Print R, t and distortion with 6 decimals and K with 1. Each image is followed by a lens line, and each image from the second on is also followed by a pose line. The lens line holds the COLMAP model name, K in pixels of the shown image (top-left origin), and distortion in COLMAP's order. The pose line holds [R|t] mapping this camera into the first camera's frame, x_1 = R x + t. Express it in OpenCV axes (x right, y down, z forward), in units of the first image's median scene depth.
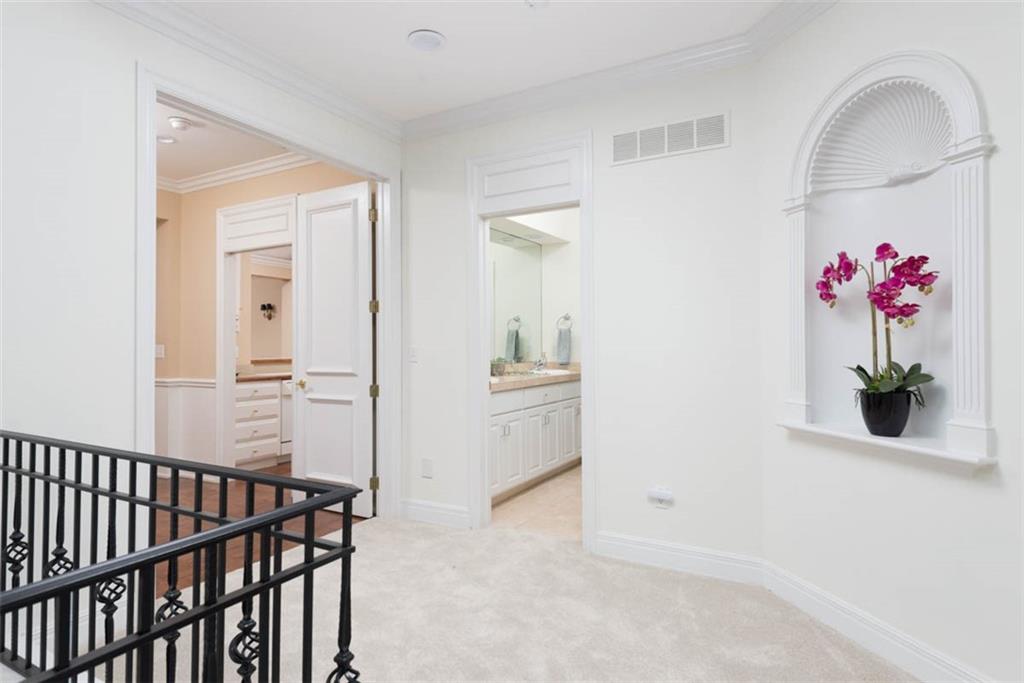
lens RADIAL K [[565.9, 0, 512.0], [0, 565.9, 341.5], [0, 0, 1]] dist [0.001040, 0.000653]
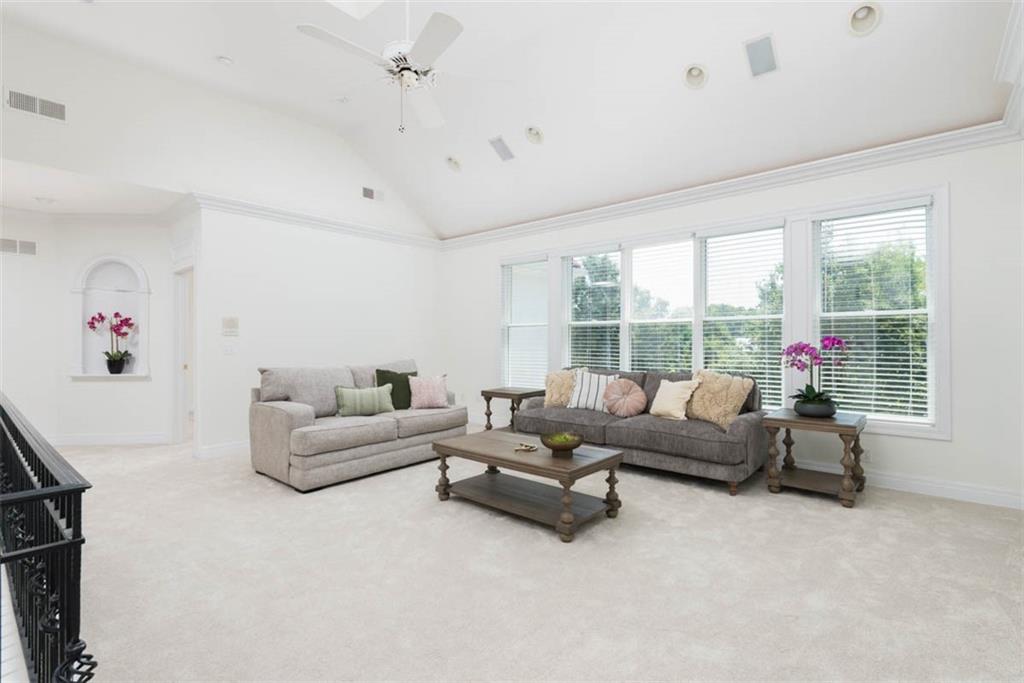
lens RADIAL K [[471.3, 0, 512.0], [0, 471.3, 341.5], [0, 0, 1]] dist [0.000072, 0.000309]
pose [[0.196513, -0.001123, 0.980501, -1.364339], [-0.011229, 0.999931, 0.003396, -0.041768], [-0.980437, -0.011678, 0.196487, -1.538867]]
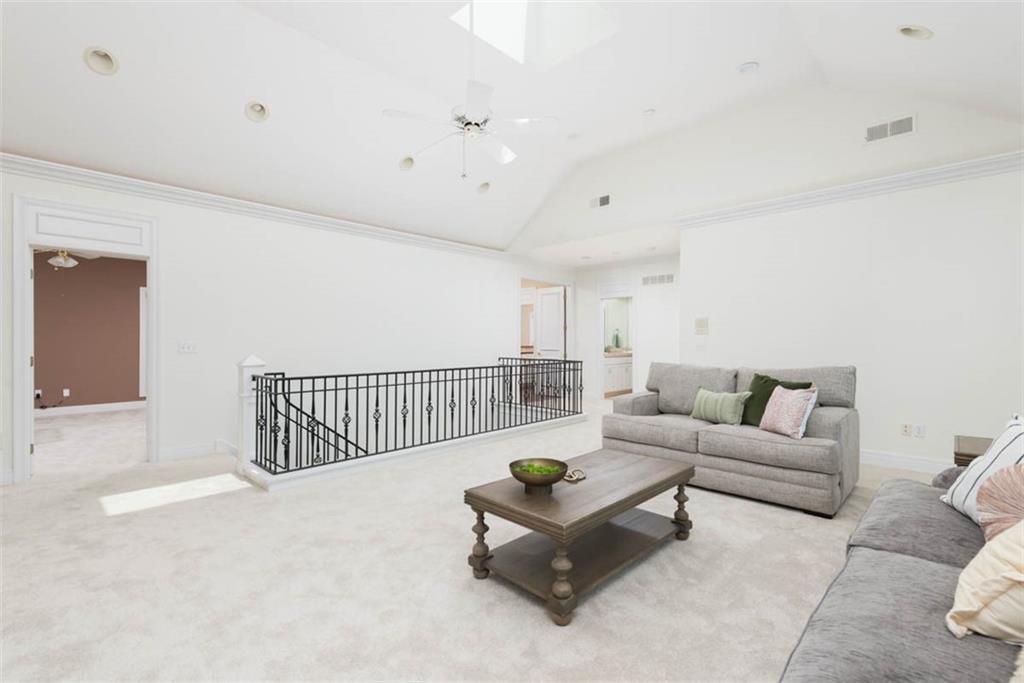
lens RADIAL K [[469.3, 0, 512.0], [0, 469.3, 341.5], [0, 0, 1]] dist [0.001332, 0.000131]
pose [[0.968329, 0.005338, -0.249622, 0.175794], [-0.001419, 0.999873, 0.015877, -0.050184], [0.249675, -0.015020, 0.968213, -2.453971]]
